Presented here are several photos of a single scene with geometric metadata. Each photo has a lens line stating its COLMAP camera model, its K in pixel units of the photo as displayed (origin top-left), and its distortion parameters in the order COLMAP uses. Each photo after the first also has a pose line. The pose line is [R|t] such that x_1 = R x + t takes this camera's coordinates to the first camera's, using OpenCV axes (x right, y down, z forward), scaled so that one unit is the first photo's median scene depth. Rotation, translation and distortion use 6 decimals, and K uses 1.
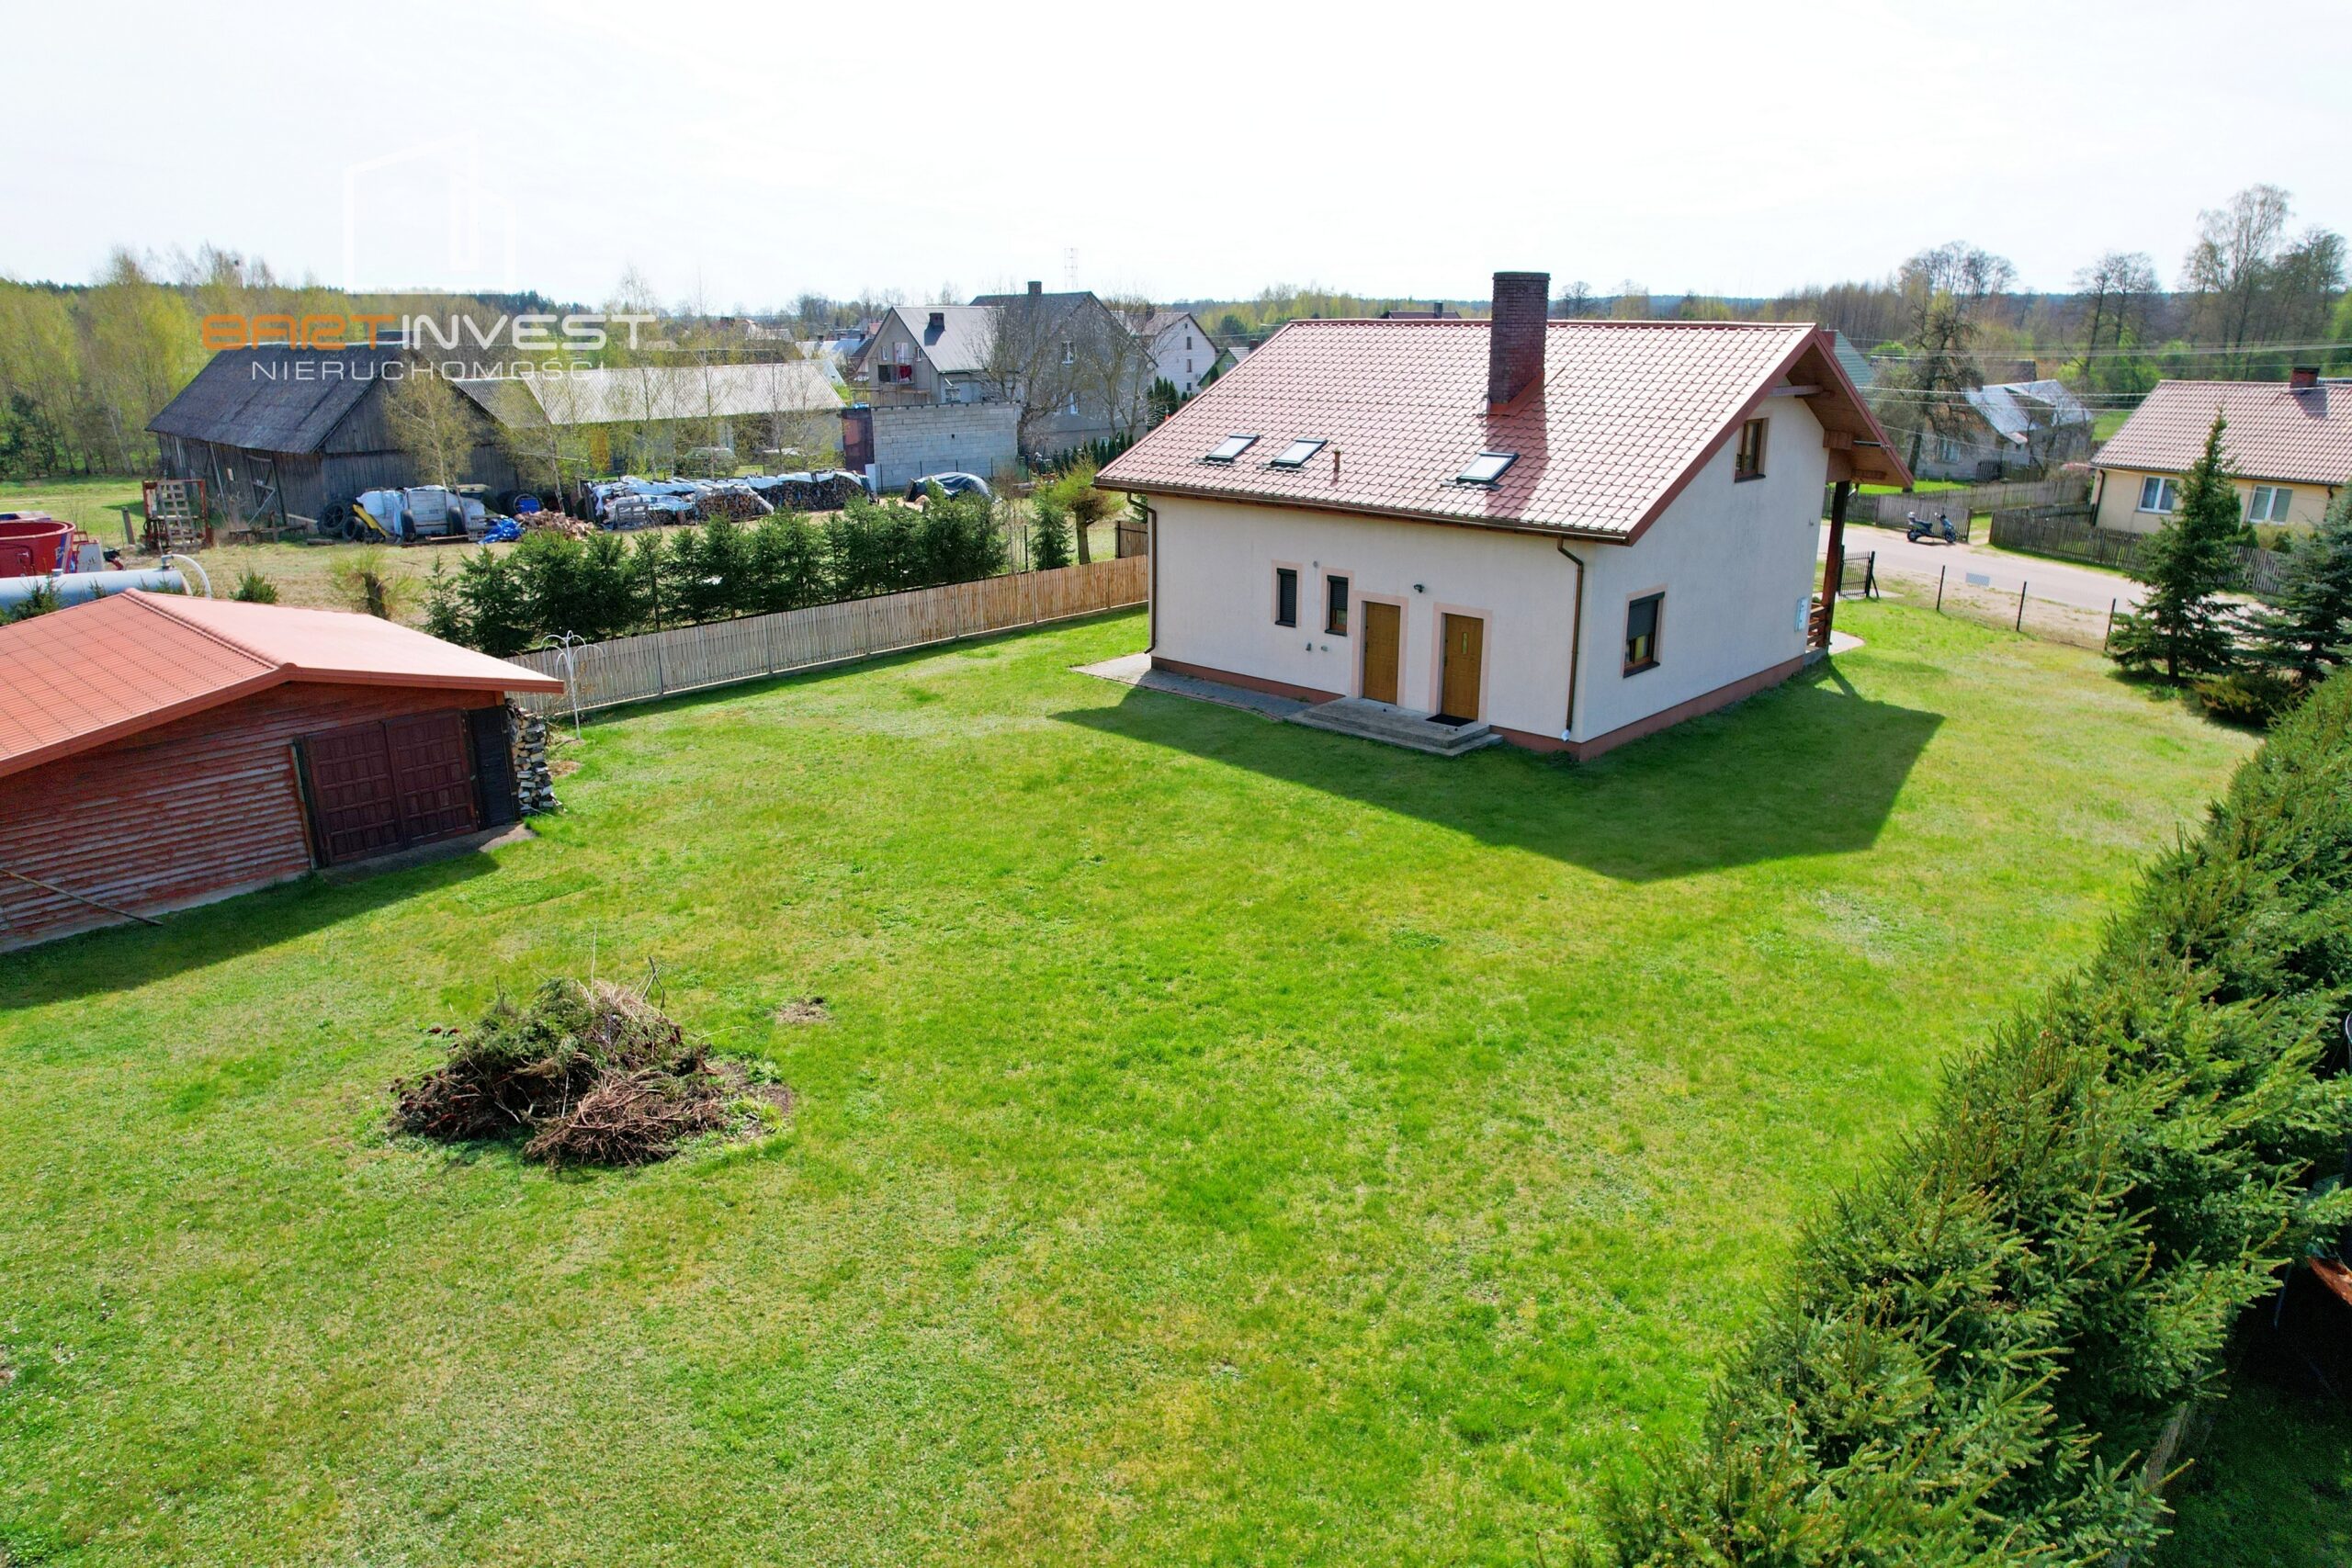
lens RADIAL K [[1505.4, 0, 1176.0], [0, 1505.4, 784.0], [0, 0, 1]] dist [-0.044482, 0.001217]
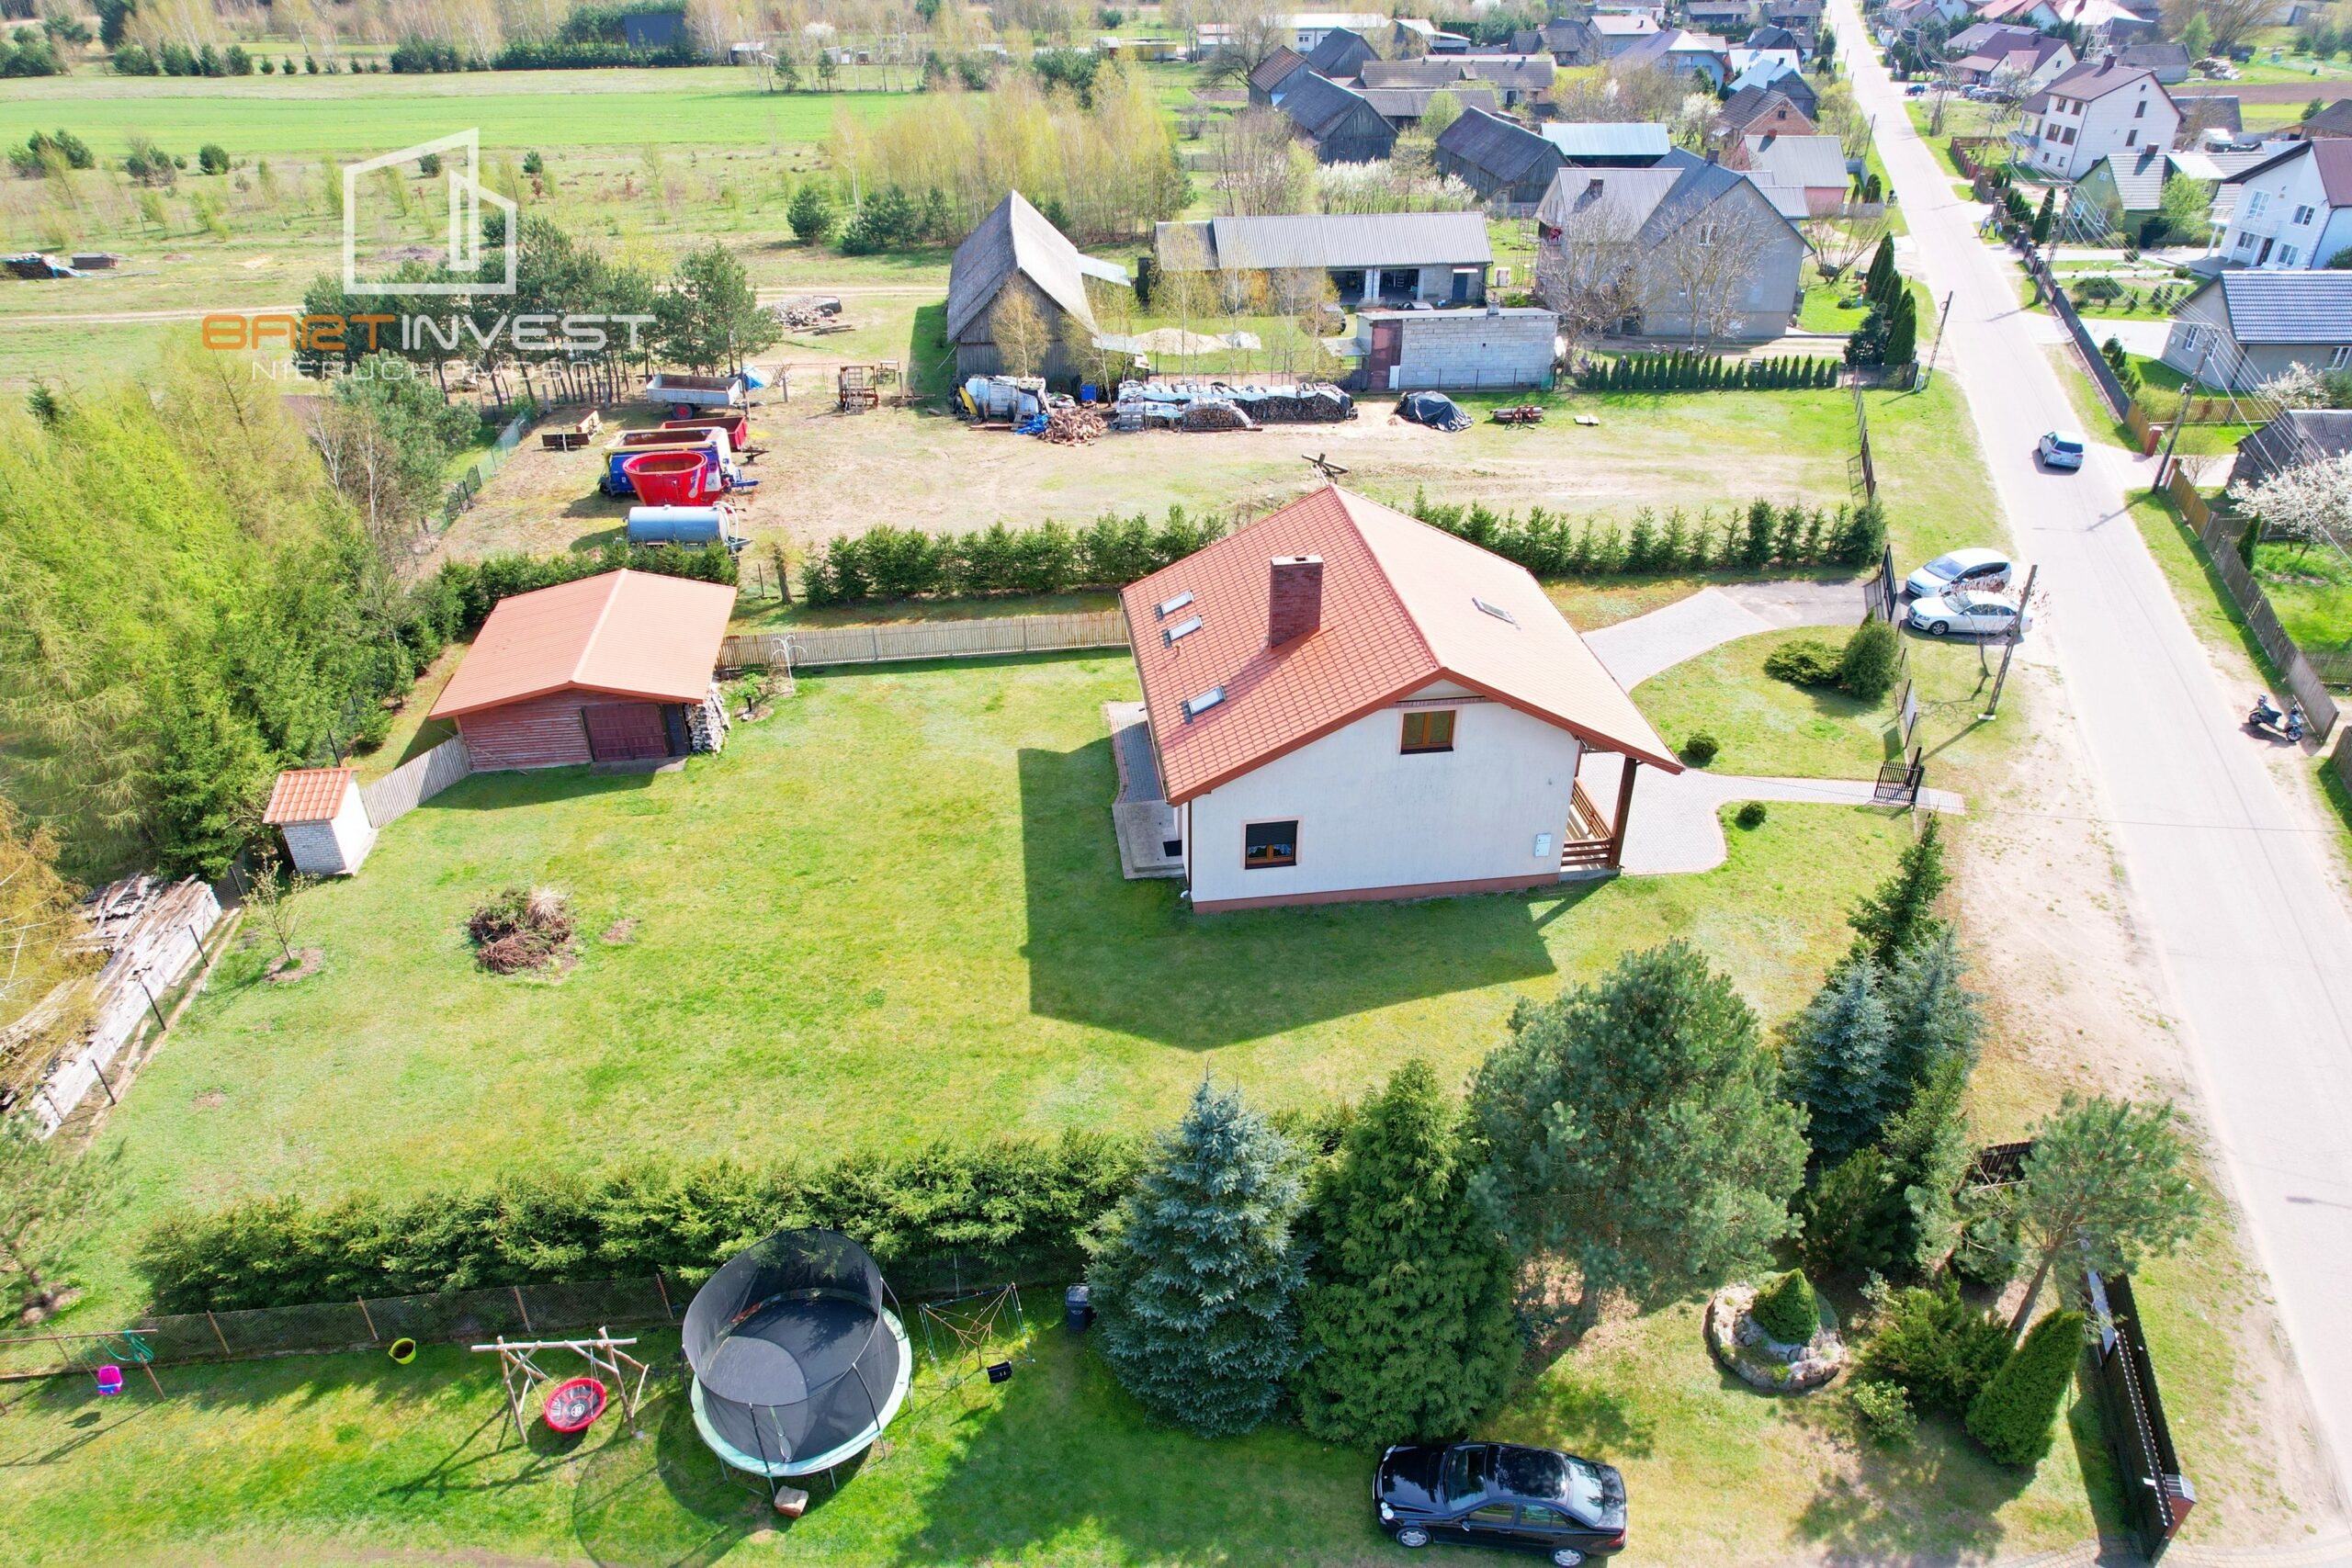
lens RADIAL K [[1522.2, 0, 1176.0], [0, 1522.2, 784.0], [0, 0, 1]] dist [-0.073402, 0.082580]
pose [[0.778208, 0.326767, -0.536299, 1.258204], [-0.186780, 0.935755, 0.299124, -0.718603], [0.599588, -0.132611, 0.789245, -0.236780]]
